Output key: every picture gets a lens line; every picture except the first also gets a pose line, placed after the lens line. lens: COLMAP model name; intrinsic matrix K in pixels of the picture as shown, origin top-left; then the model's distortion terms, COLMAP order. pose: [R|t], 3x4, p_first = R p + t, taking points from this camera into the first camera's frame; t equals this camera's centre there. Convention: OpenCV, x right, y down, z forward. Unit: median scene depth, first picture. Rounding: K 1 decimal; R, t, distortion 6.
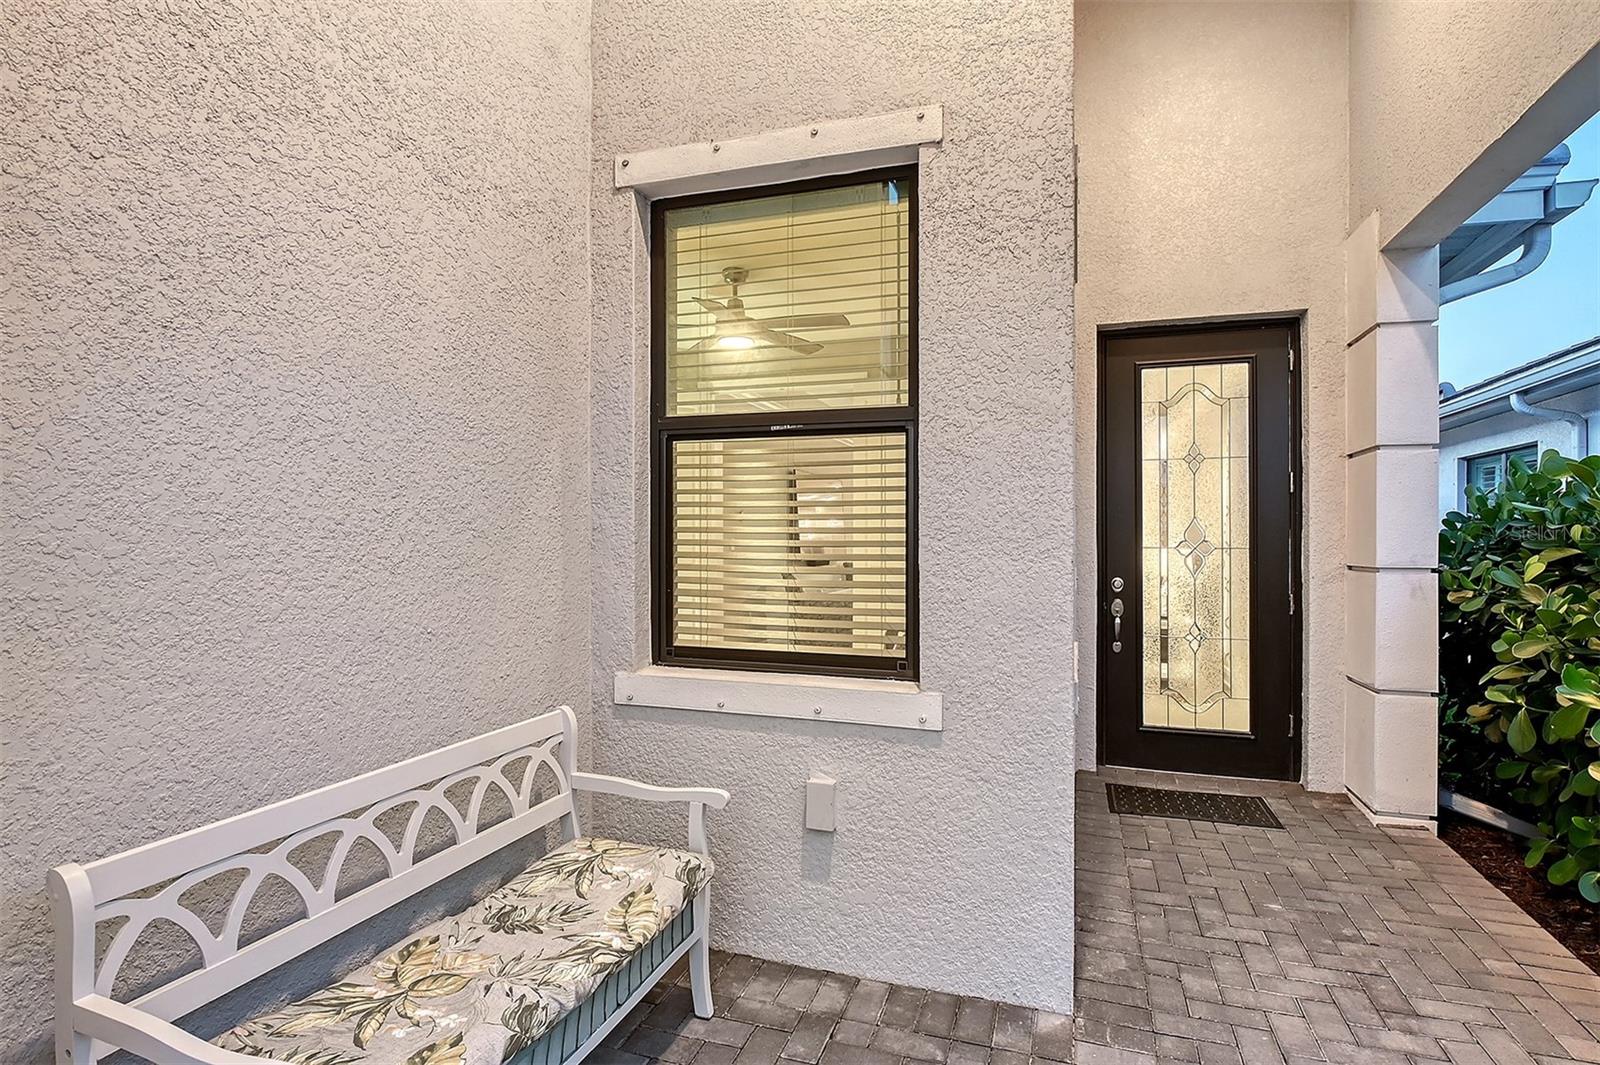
lens RADIAL K [[768.2, 0, 803.4], [0, 768.2, 548.1], [0, 0, 1]] dist [-0.028927, -0.000320]
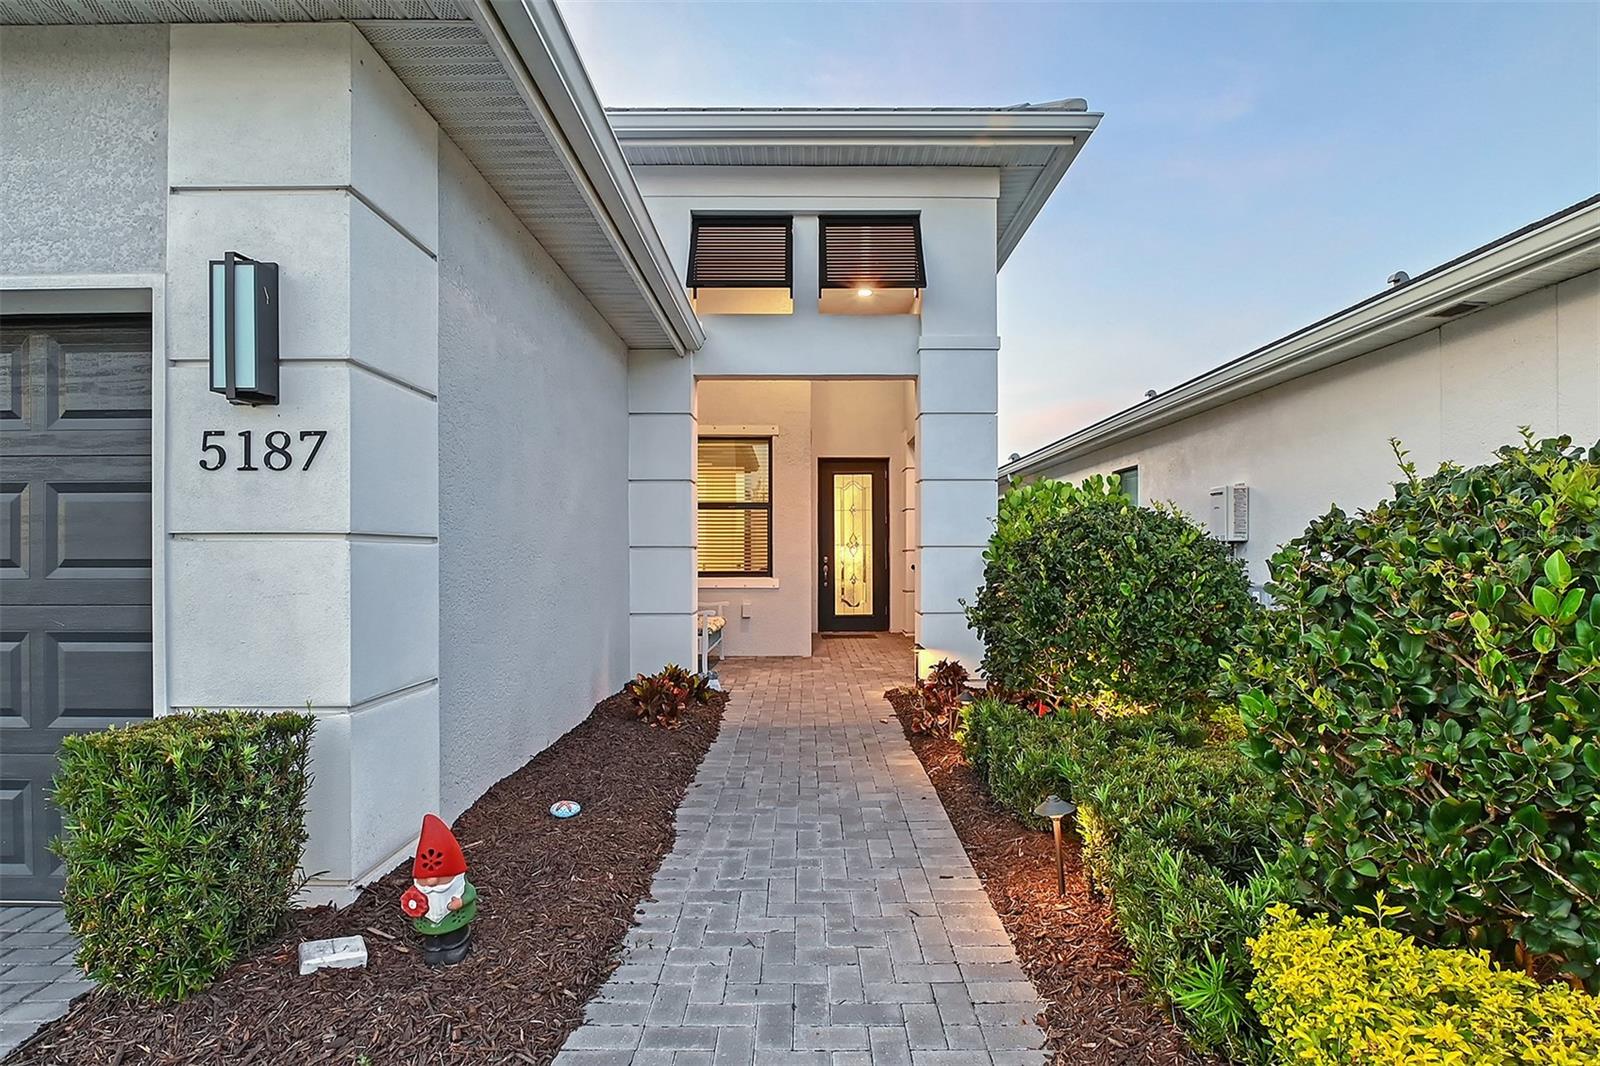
lens RADIAL K [[768.2, 0, 803.4], [0, 768.2, 548.6], [0, 0, 1]] dist [-0.028927, -0.000320]
pose [[0.940277, 0.005950, 0.340359, -0.547814], [-0.003074, 0.999955, -0.008990, 0.040115], [-0.340397, 0.007407, 0.940253, -1.431800]]
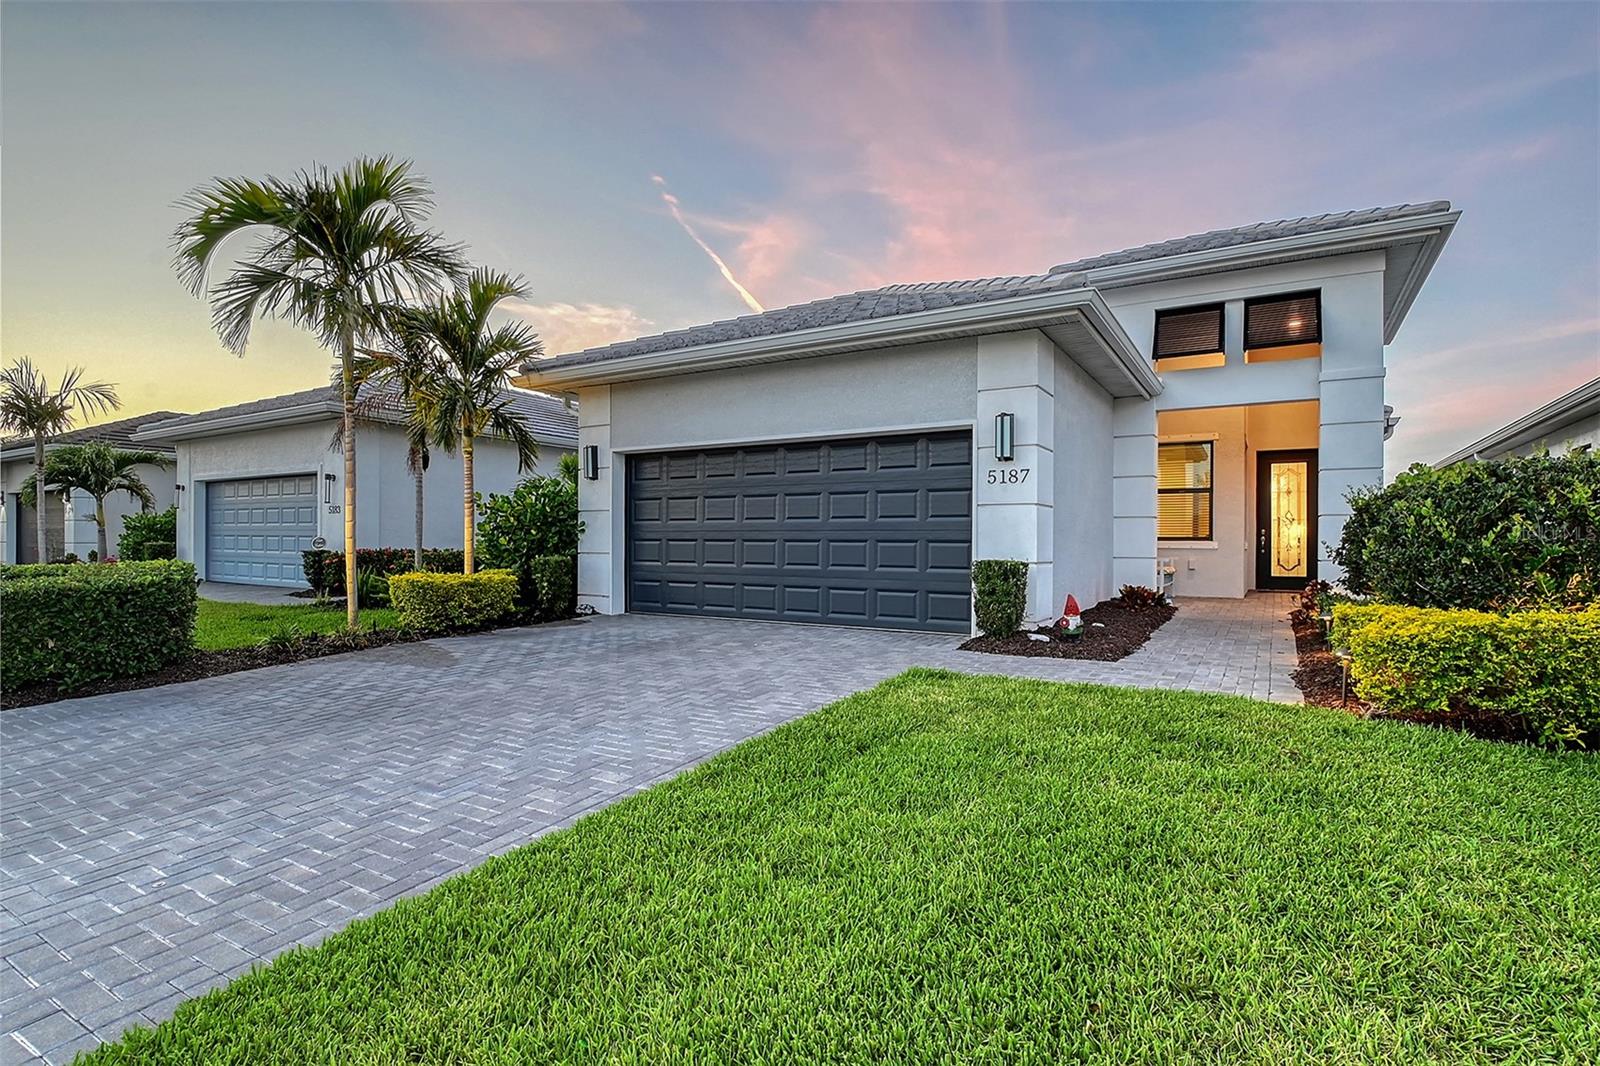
lens RADIAL K [[763.7, 0, 847.5], [0, 763.7, 544.1], [0, 0, 1]] dist [0.000465, -0.000325]
pose [[0.986930, 0.011063, -0.160769, -0.827428], [-0.010451, 0.999935, 0.004647, 0.113711], [0.160810, -0.002906, 0.986981, -2.557915]]
